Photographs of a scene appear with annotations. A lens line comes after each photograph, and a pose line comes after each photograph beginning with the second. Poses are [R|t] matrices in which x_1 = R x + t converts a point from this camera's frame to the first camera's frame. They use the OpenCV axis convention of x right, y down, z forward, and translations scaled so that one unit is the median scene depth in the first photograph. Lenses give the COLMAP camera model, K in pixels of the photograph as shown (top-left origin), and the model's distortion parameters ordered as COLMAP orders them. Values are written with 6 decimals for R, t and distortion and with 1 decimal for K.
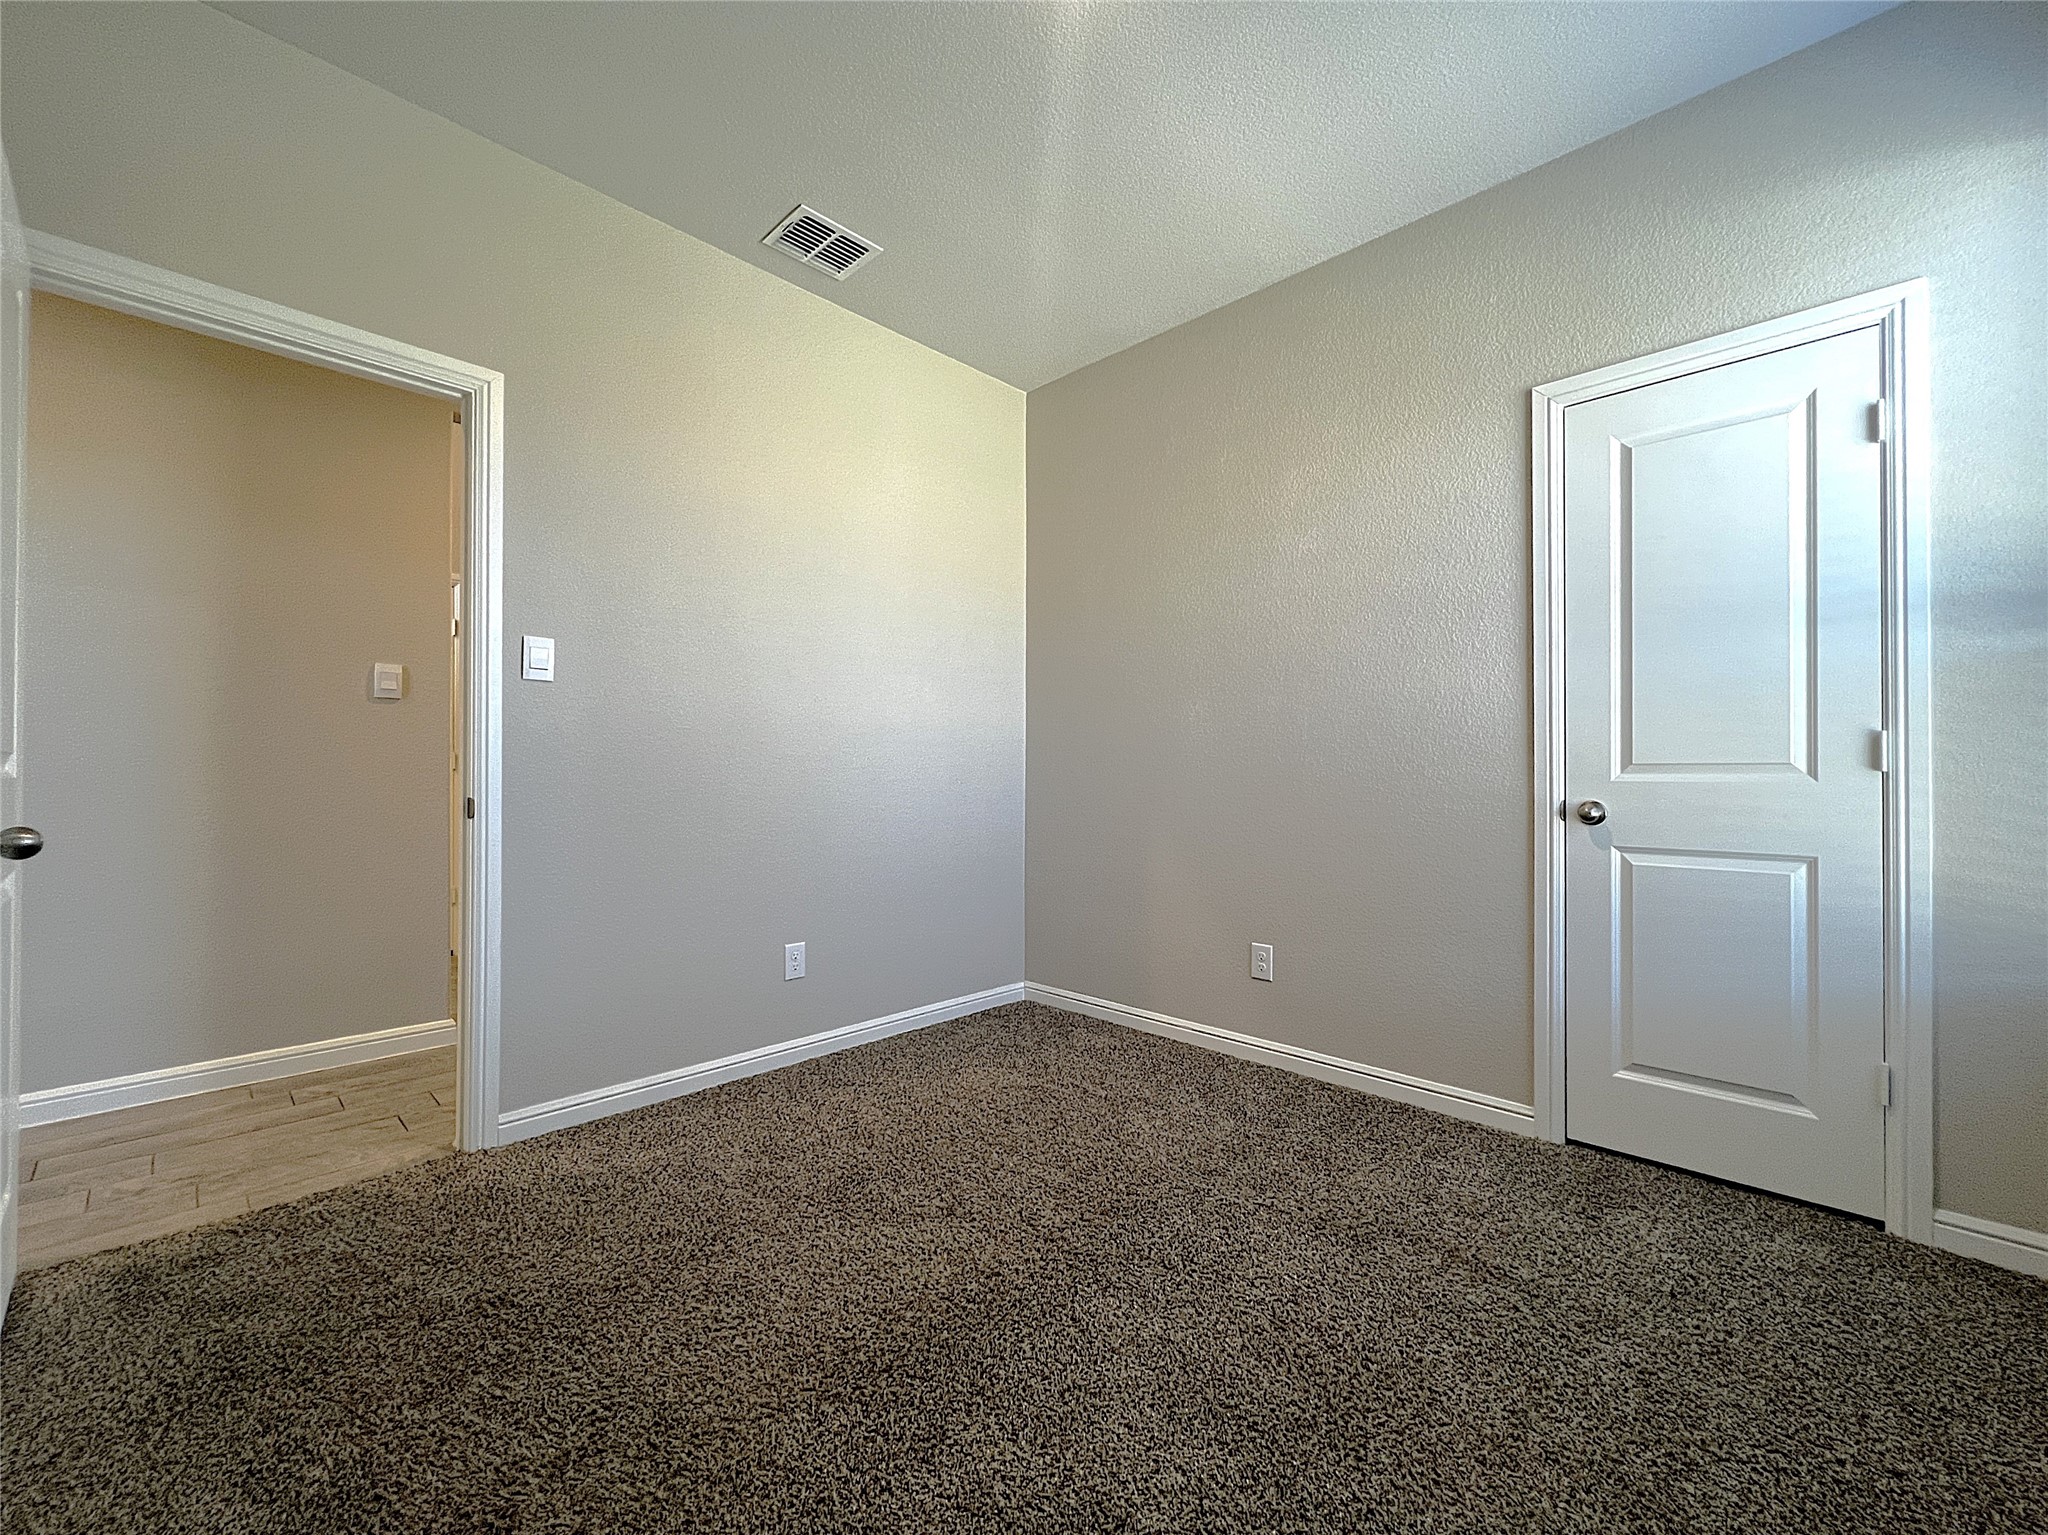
lens RADIAL K [[819.8, 0, 1018.3], [0, 819.8, 764.5], [0, 0, 1]] dist [0.000824, 0.000252]
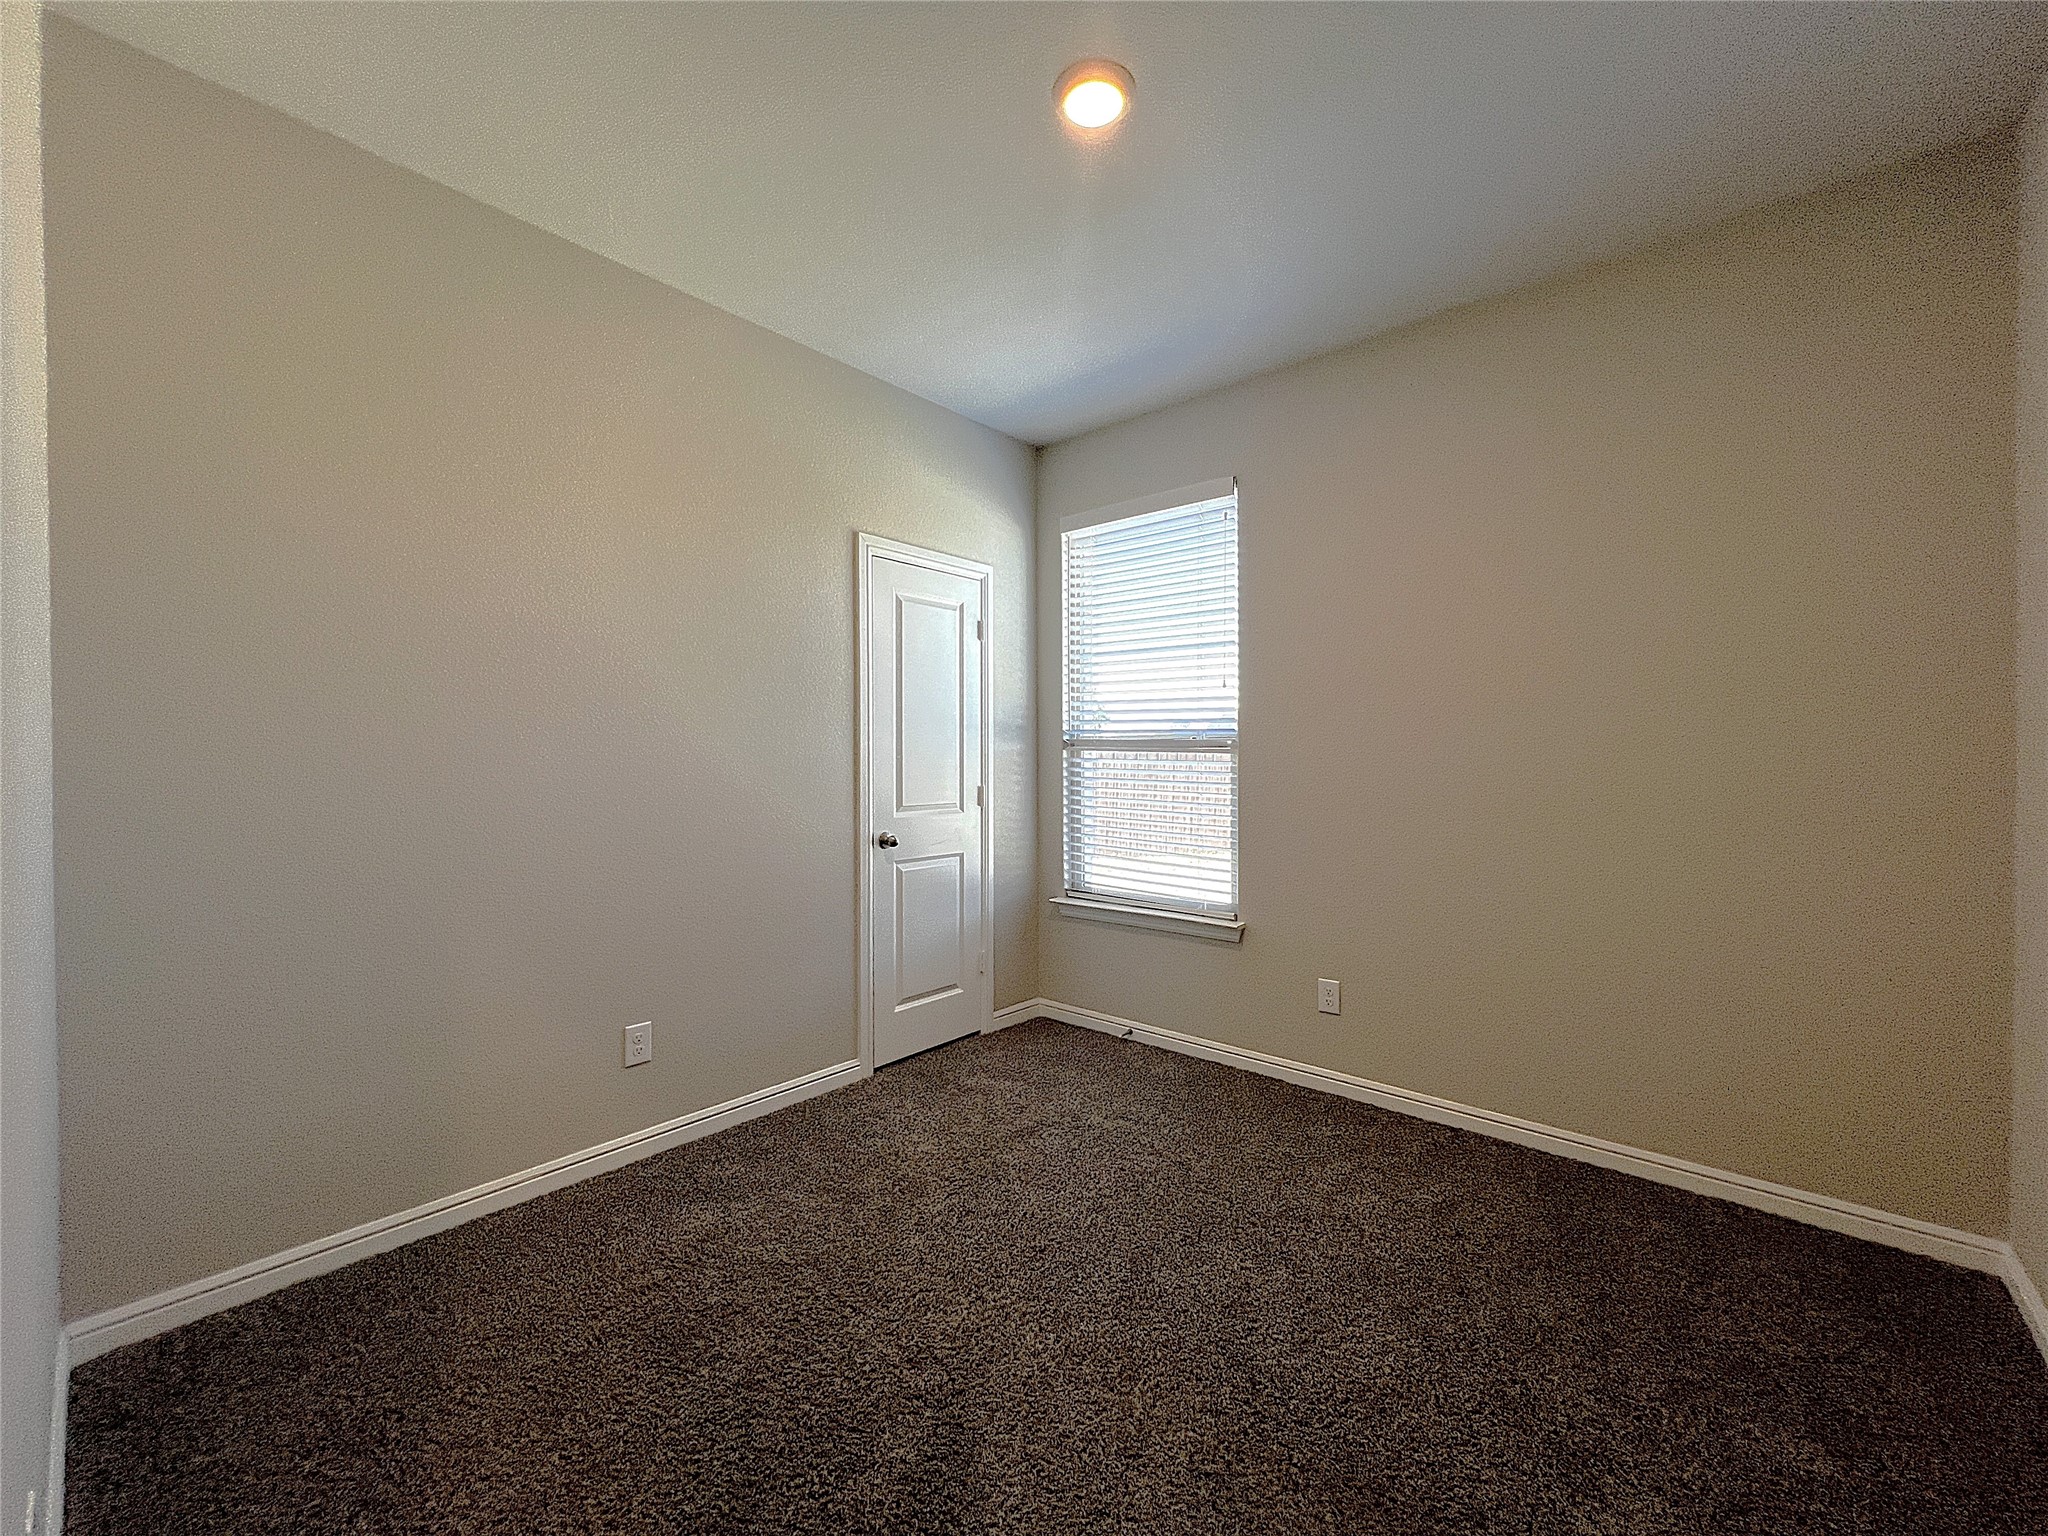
lens RADIAL K [[819.8, 0, 1016.7], [0, 819.8, 768.2], [0, 0, 1]] dist [0.000824, 0.000252]
pose [[-0.048913, -0.008799, 0.998764, -0.811996], [-0.007029, 0.999939, 0.008465, -0.087493], [-0.998778, -0.006607, -0.048972, 0.871277]]
